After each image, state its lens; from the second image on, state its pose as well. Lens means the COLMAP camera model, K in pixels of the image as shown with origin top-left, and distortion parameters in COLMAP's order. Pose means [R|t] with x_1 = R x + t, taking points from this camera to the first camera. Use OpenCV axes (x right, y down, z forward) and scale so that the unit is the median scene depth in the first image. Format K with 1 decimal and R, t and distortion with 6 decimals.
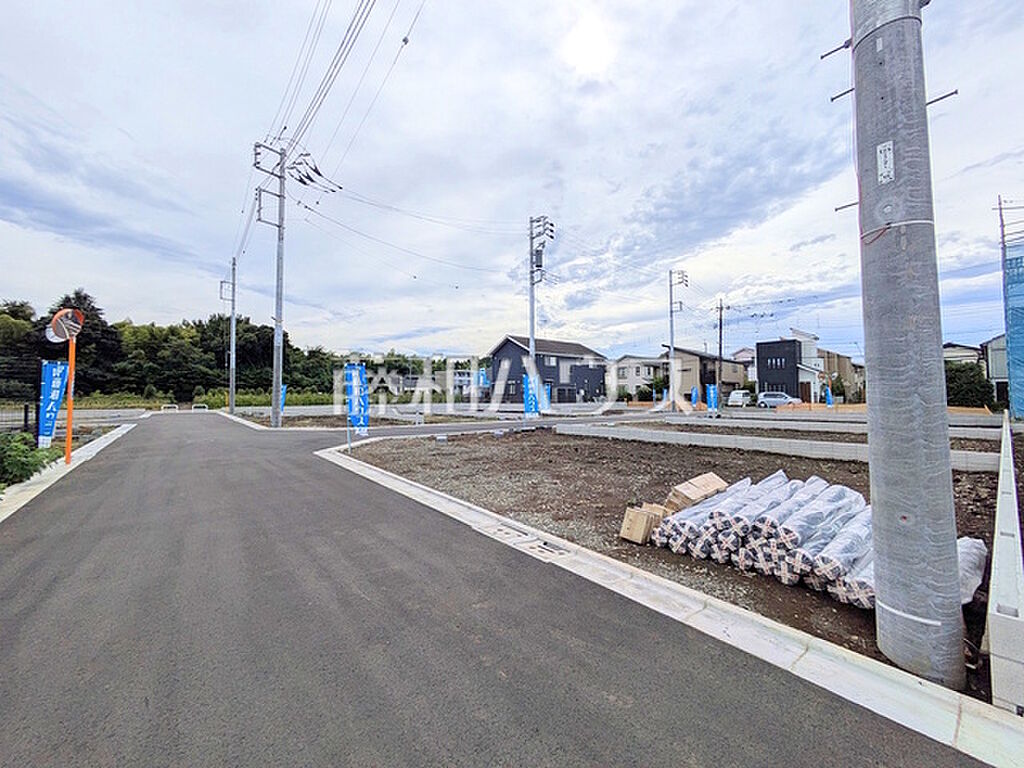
lens RADIAL K [[404.5, 0, 509.9], [0, 404.5, 383.9], [0, 0, 1]] dist [0.005803, 0.000461]
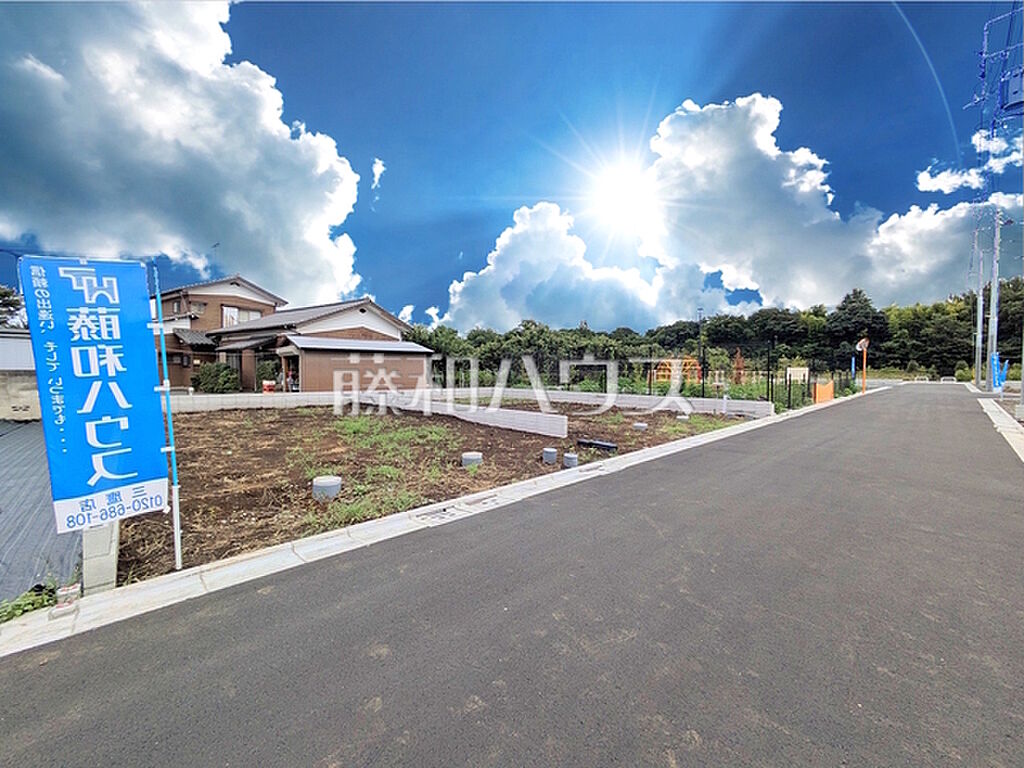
lens RADIAL K [[404.5, 0, 510.1], [0, 404.5, 374.7], [0, 0, 1]] dist [0.005803, 0.000461]
pose [[0.056392, 0.018298, -0.998241, 0.167818], [0.022061, 0.999565, 0.019568, -0.004764], [0.998165, -0.023126, 0.055964, -0.167847]]
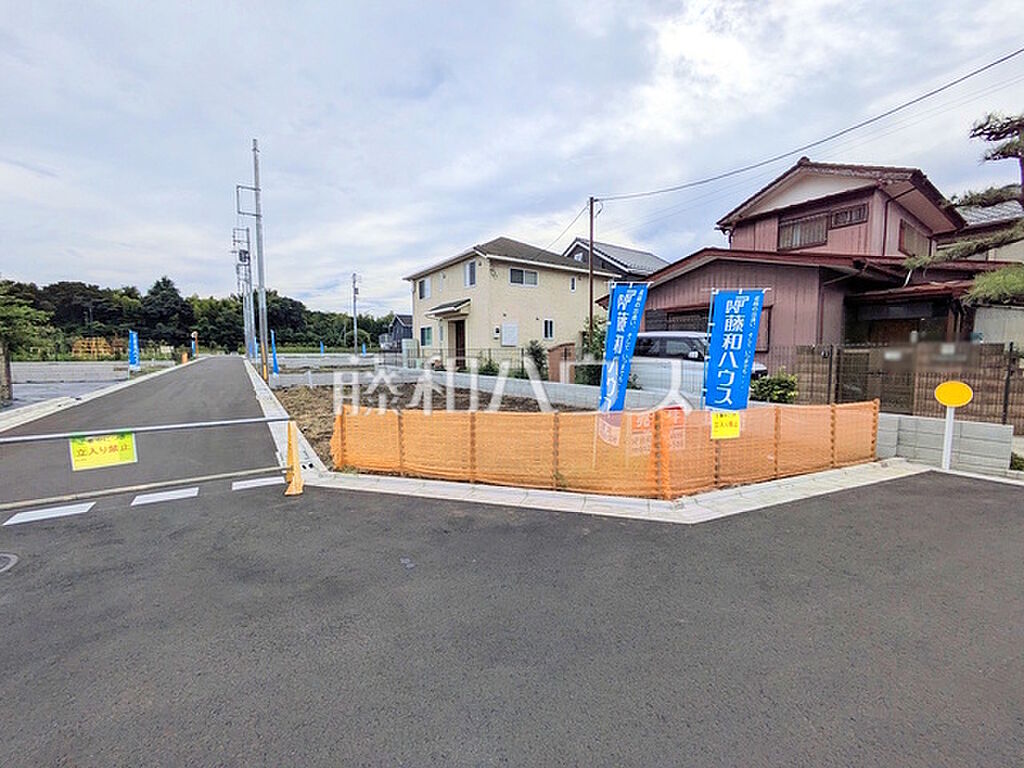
lens RADIAL K [[404.5, 0, 509.4], [0, 404.5, 384.5], [0, 0, 1]] dist [0.005803, 0.000461]
pose [[0.994997, 0.014558, -0.098836, 0.364057], [-0.003201, 0.993464, 0.114100, -0.011228], [0.099851, -0.113213, 0.988541, -0.401278]]
